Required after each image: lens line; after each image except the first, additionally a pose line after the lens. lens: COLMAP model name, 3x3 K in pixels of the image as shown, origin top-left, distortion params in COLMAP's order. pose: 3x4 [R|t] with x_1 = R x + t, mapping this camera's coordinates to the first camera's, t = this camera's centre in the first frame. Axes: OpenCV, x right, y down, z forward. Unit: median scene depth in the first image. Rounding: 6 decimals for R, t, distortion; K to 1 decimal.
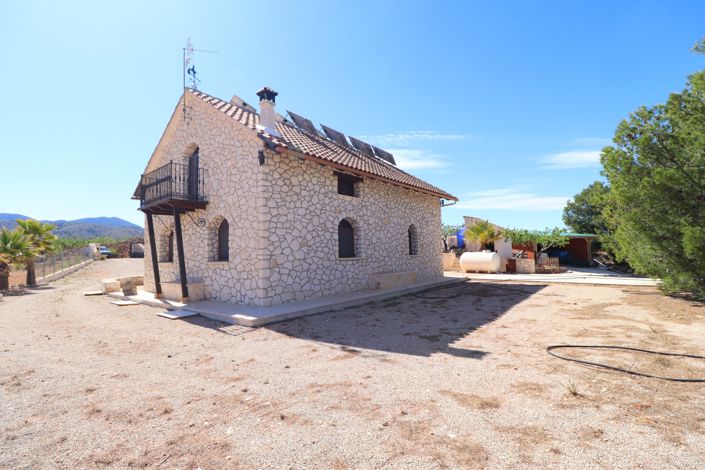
lens RADIAL K [[327.5, 0, 352.0], [0, 327.5, 235.5], [0, 0, 1]] dist [-0.012130, -0.007024]
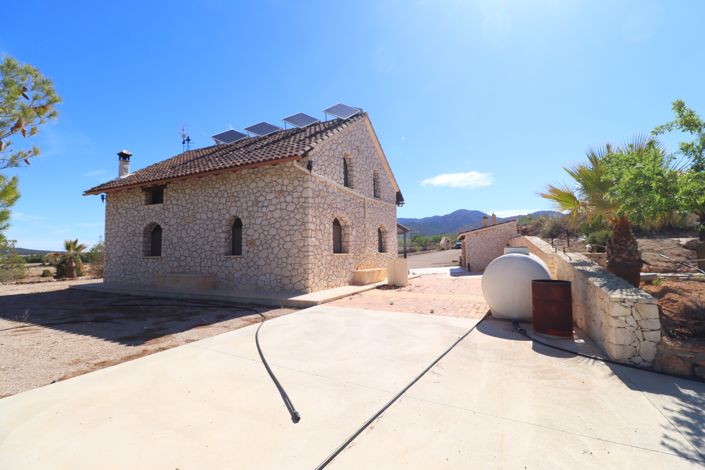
lens RADIAL K [[327.5, 0, 355.3], [0, 327.5, 235.1], [0, 0, 1]] dist [-0.012130, -0.007024]
pose [[0.230715, -0.036942, -0.972320, 1.239523], [0.056656, 0.998094, -0.024477, 0.057918], [0.971371, -0.049440, 0.232368, 1.360111]]
